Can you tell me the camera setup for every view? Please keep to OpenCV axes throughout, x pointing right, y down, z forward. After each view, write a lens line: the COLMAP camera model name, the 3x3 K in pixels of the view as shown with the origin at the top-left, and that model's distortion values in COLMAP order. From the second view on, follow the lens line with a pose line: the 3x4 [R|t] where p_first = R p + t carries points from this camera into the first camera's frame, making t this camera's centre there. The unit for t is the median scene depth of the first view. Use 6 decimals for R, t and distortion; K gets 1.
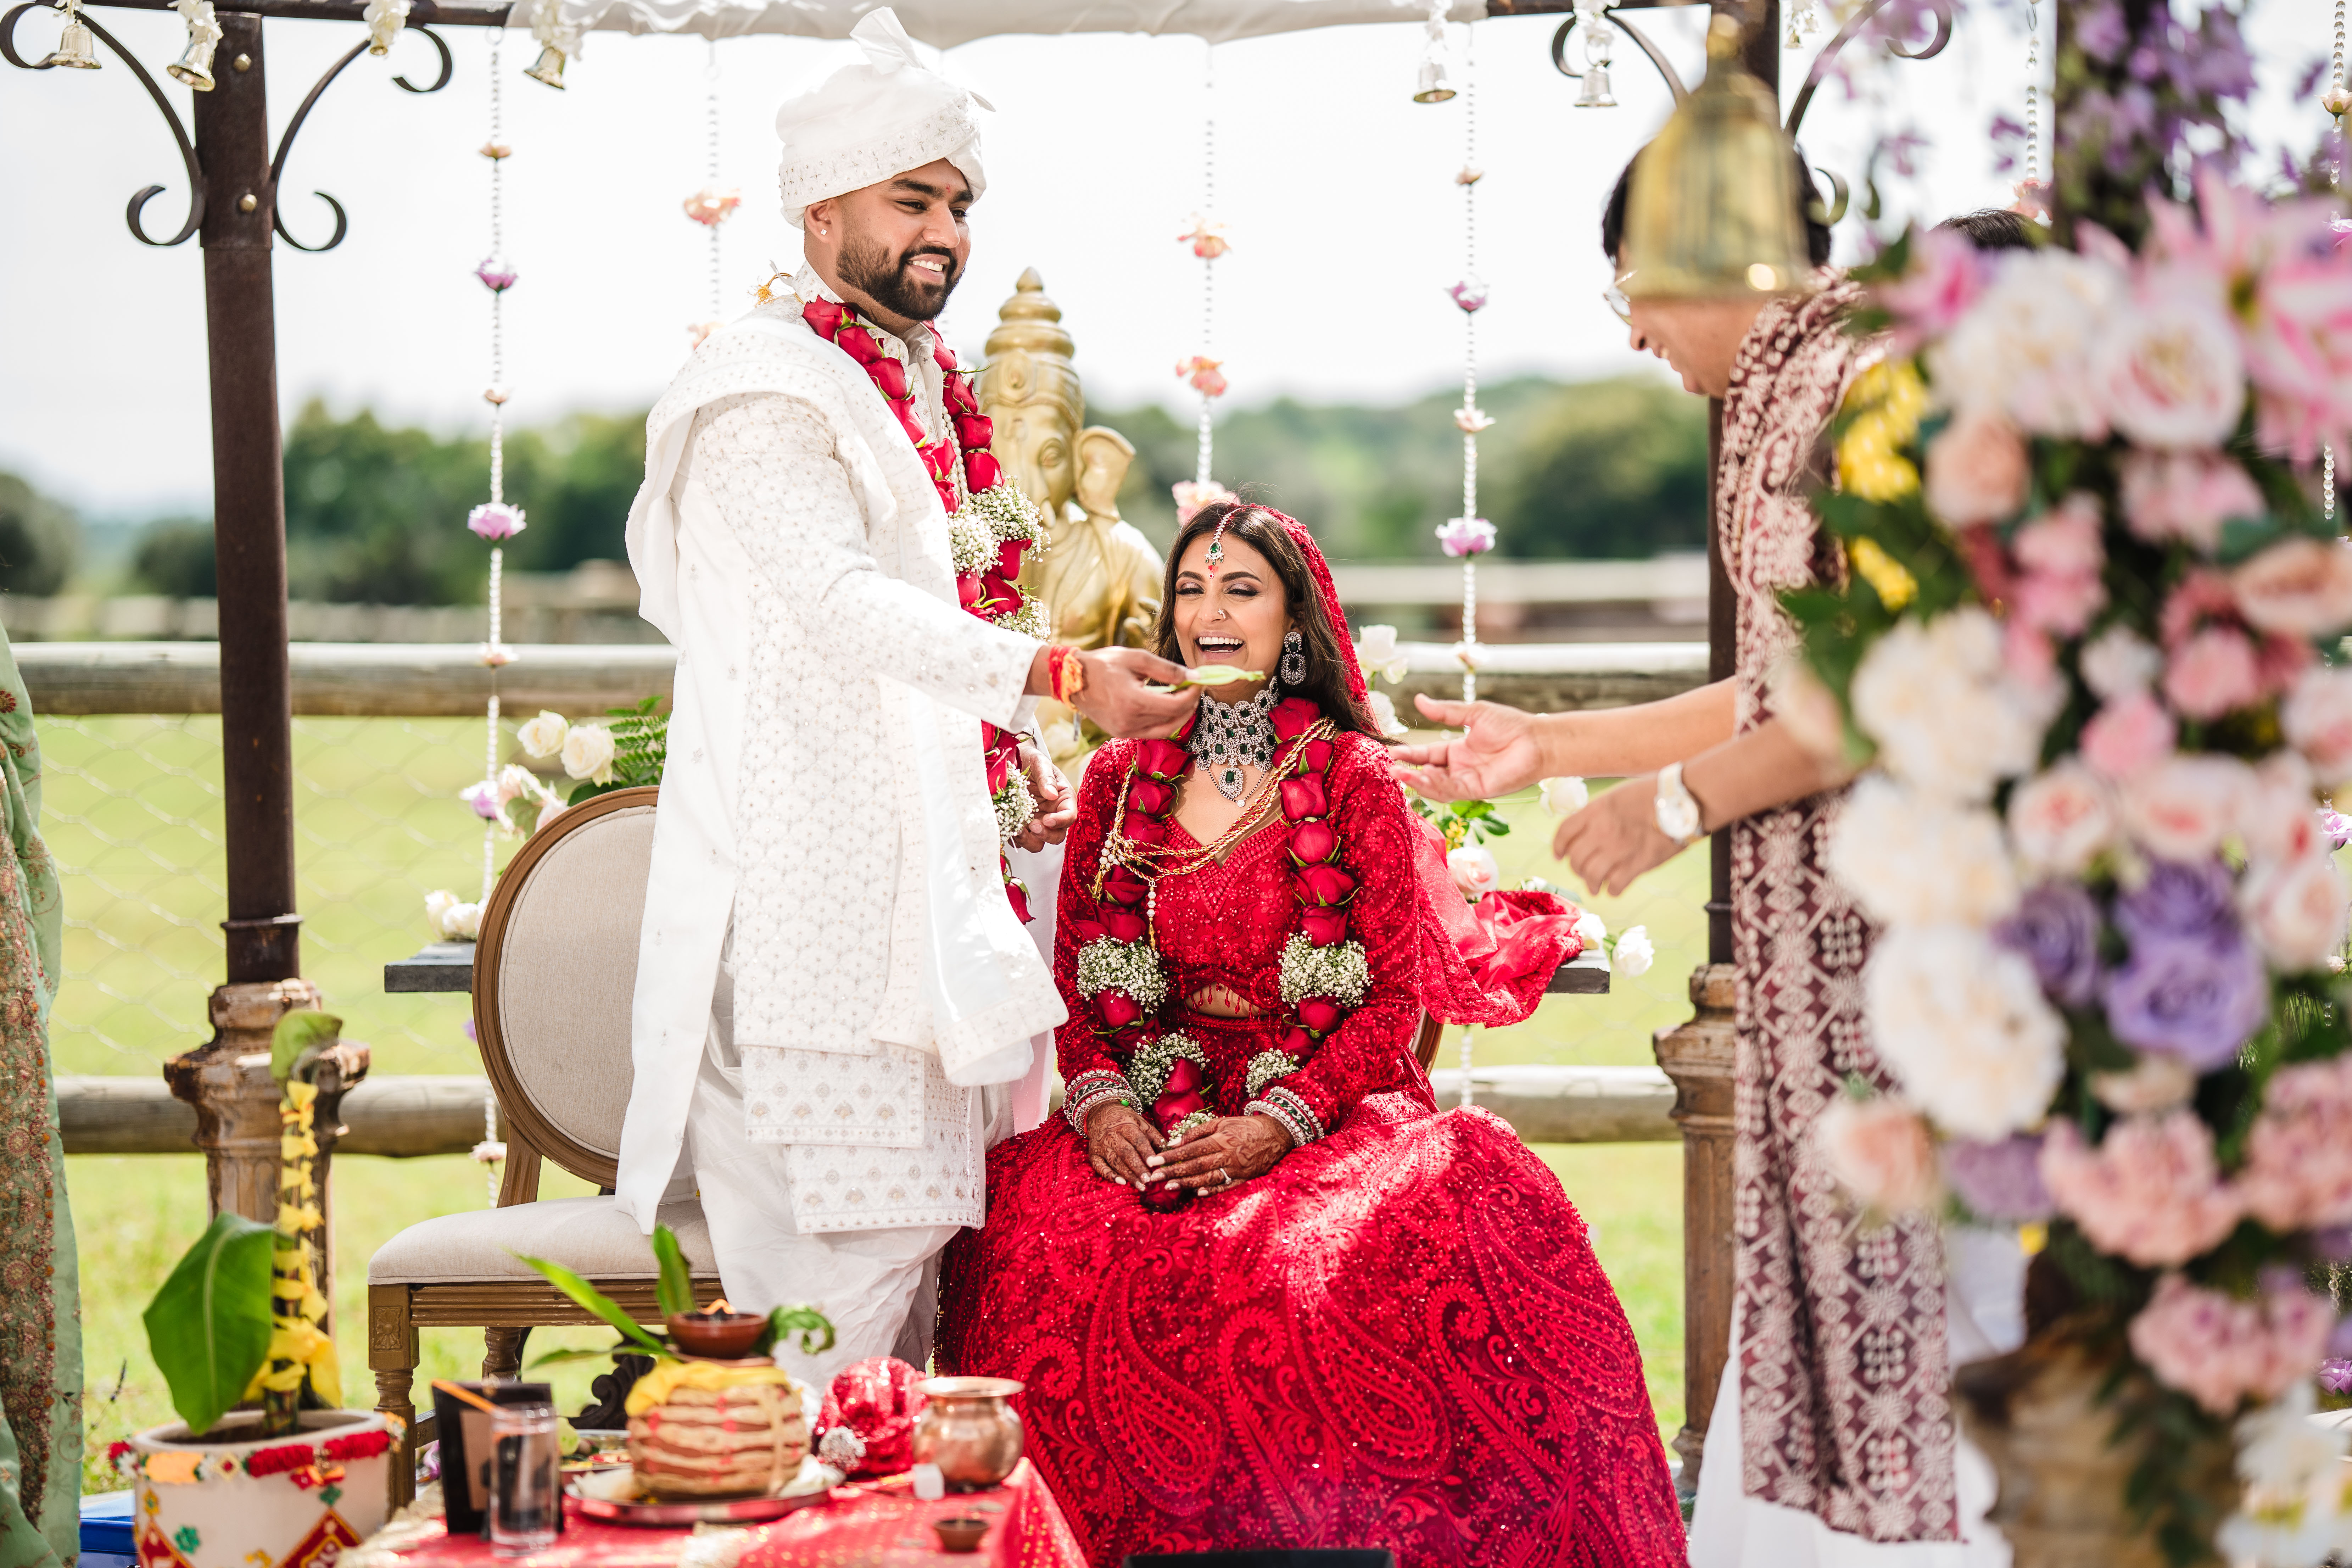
lens RADIAL K [[5868.4, 0, 1176.0], [0, 5868.4, 784.0], [0, 0, 1]] dist [0.738074, 0.614814]
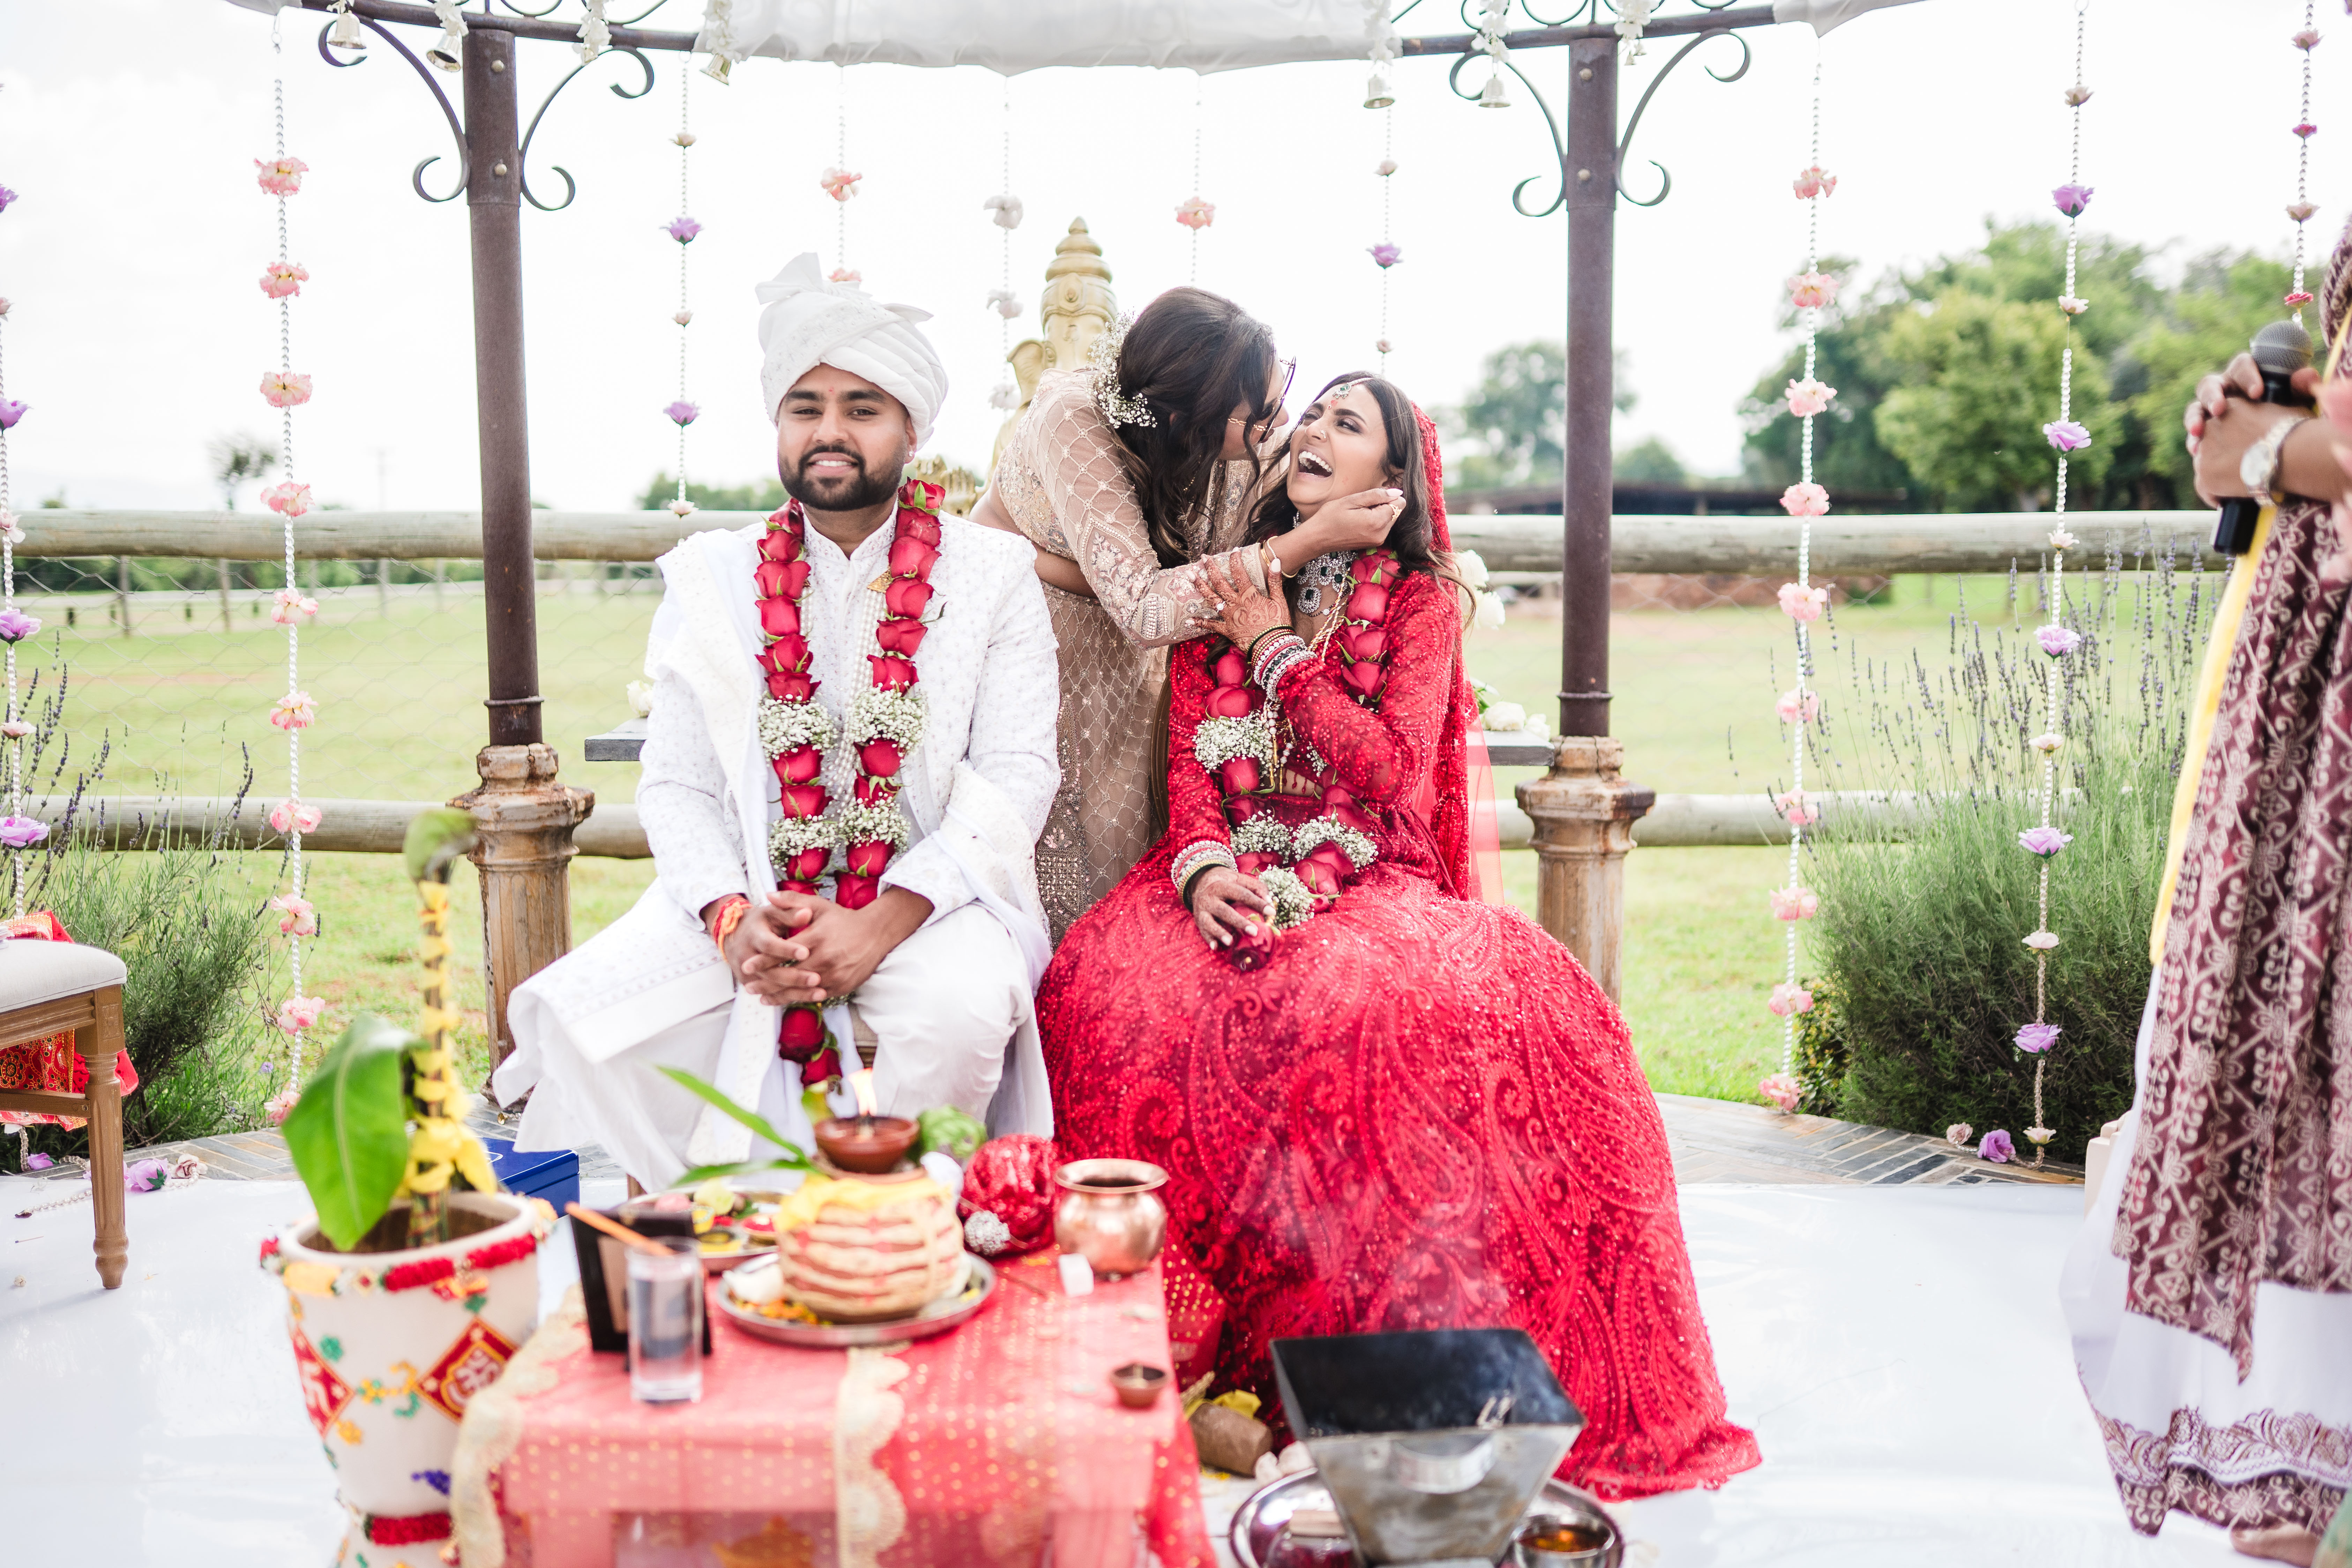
lens RADIAL K [[2250.0, 0, 1166.2], [0, 2250.0, 774.1], [0, 0, 1]] dist [-0.036488, 0.002325]
pose [[0.997221, 0.001259, 0.074488, -0.055572], [-0.005884, 0.998065, 0.061905, 0.009328], [-0.074266, -0.062171, 0.995299, 0.631047]]
